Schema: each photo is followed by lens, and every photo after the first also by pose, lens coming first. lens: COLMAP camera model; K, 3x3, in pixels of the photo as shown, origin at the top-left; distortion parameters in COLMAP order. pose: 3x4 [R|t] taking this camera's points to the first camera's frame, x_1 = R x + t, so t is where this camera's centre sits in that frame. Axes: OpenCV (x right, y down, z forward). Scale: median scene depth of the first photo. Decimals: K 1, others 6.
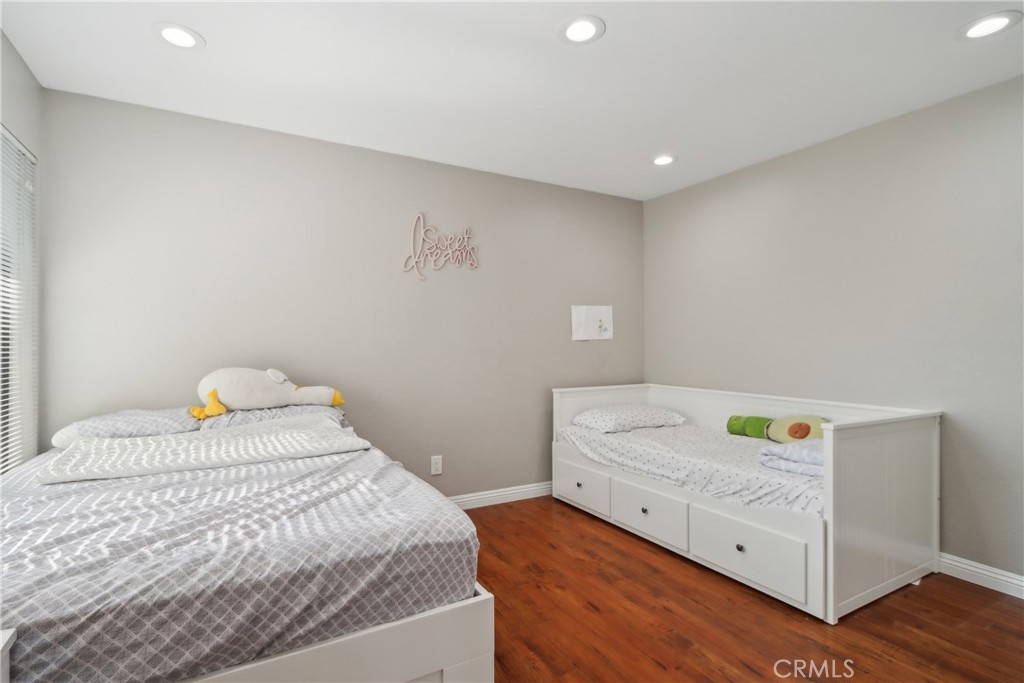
lens RADIAL K [[487.1, 0, 503.0], [0, 487.1, 345.1], [0, 0, 1]] dist [-0.000063, -0.000414]
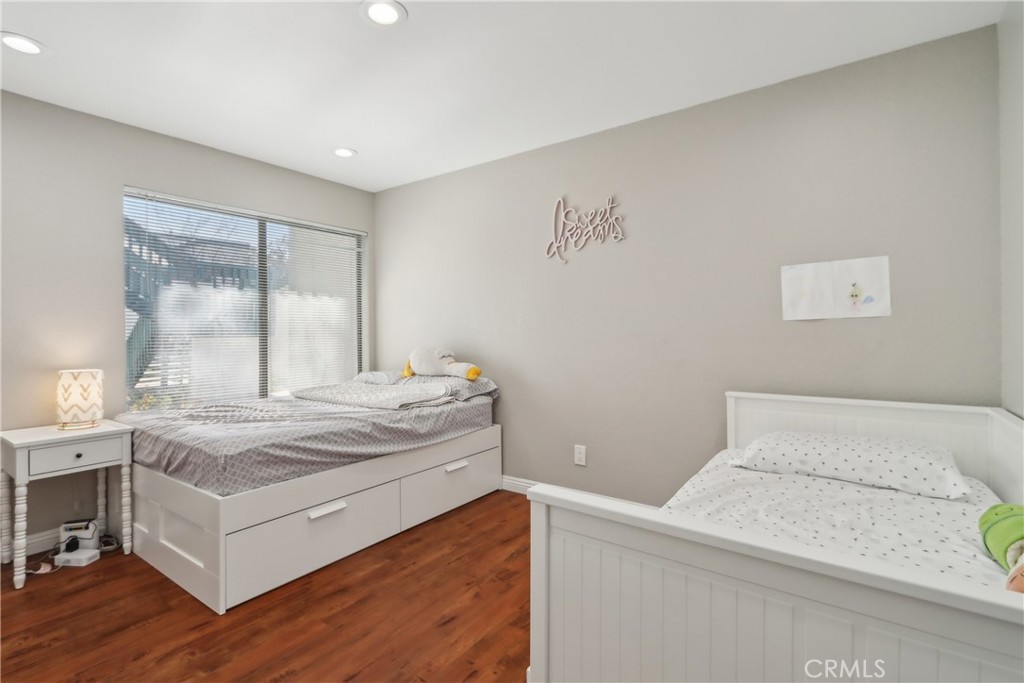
lens RADIAL K [[487.1, 0, 503.0], [0, 487.1, 335.3], [0, 0, 1]] dist [-0.000063, -0.000414]
pose [[0.414399, 0.005411, -0.910079, 0.670654], [0.006232, 0.999942, 0.008783, 0.001680], [0.910074, -0.009312, 0.414341, 0.465998]]
